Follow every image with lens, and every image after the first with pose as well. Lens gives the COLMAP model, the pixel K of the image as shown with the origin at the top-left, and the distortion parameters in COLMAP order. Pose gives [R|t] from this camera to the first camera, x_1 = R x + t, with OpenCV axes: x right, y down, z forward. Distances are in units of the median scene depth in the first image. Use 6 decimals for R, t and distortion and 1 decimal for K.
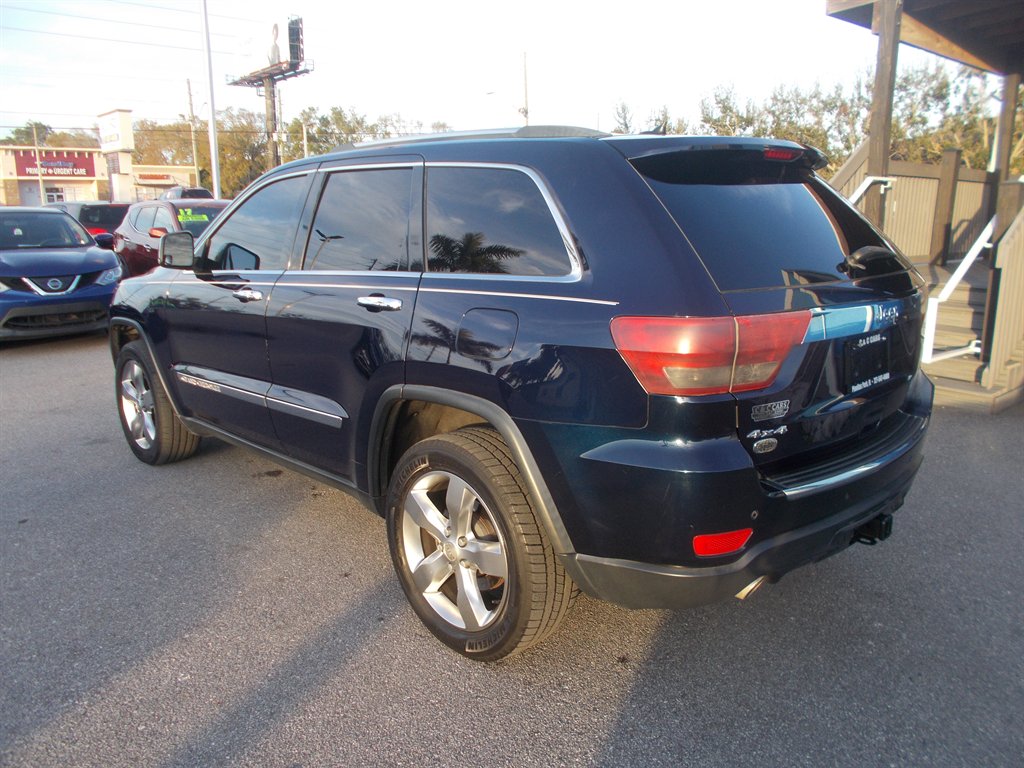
lens RADIAL K [[849.3, 0, 515.8], [0, 849.3, 392.0], [0, 0, 1]] dist [-0.013591, -0.007979]
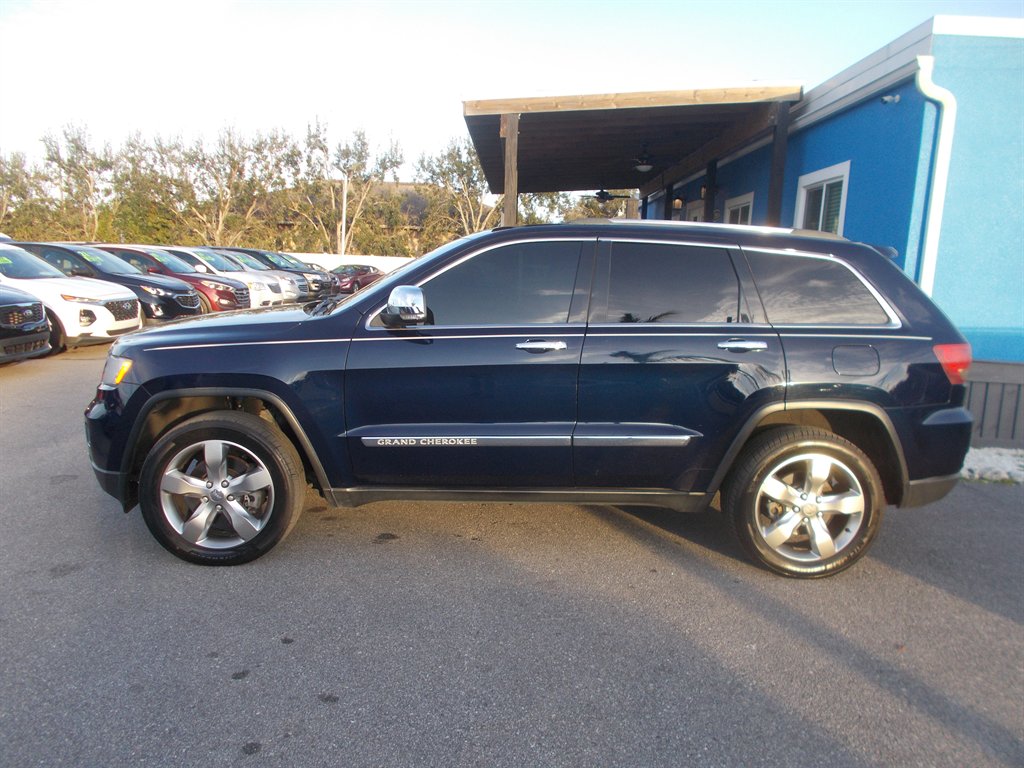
lens RADIAL K [[849.3, 0, 515.8], [0, 849.3, 392.0], [0, 0, 1]] dist [-0.013591, -0.007979]
pose [[0.647682, -0.092016, 0.756334, -0.196890], [0.130102, 0.991458, 0.009209, -0.012741], [-0.750721, 0.092436, 0.654121, 0.050000]]
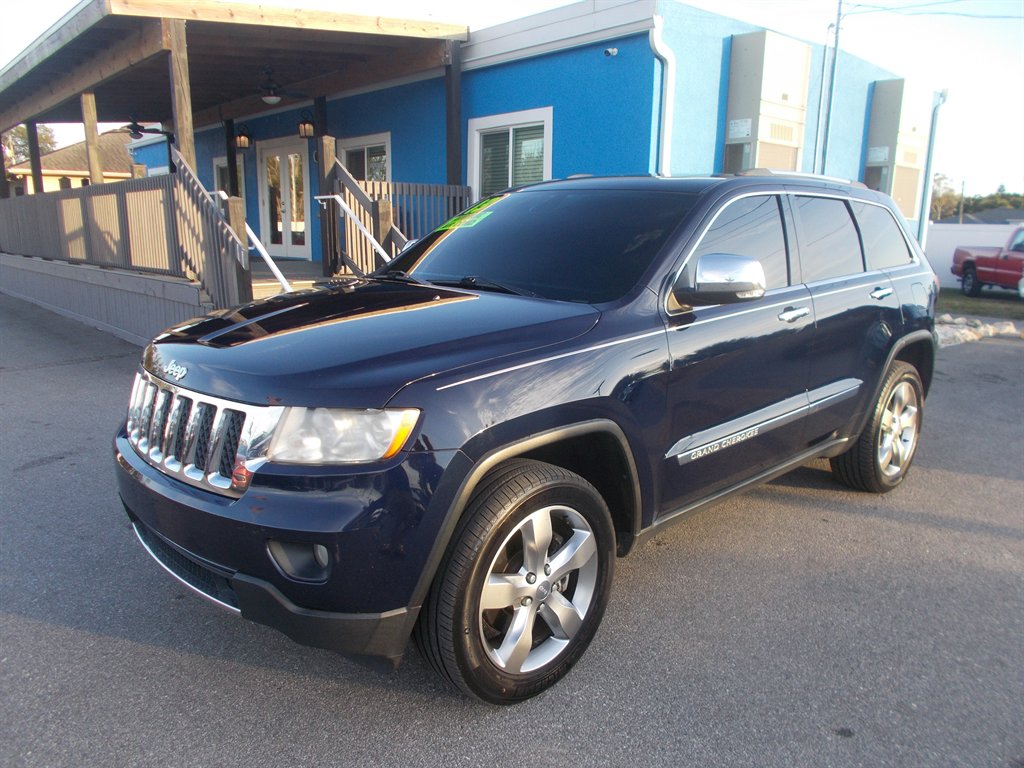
lens RADIAL K [[833.5, 0, 512.0], [0, 833.5, 384.0], [0, 0, 1]] dist [-0.002225, 0.000922]
pose [[-0.048944, -0.199530, 0.978669, -0.212906], [0.209276, 0.956045, 0.205384, -0.052129], [-0.976631, 0.214864, -0.005036, 0.224404]]
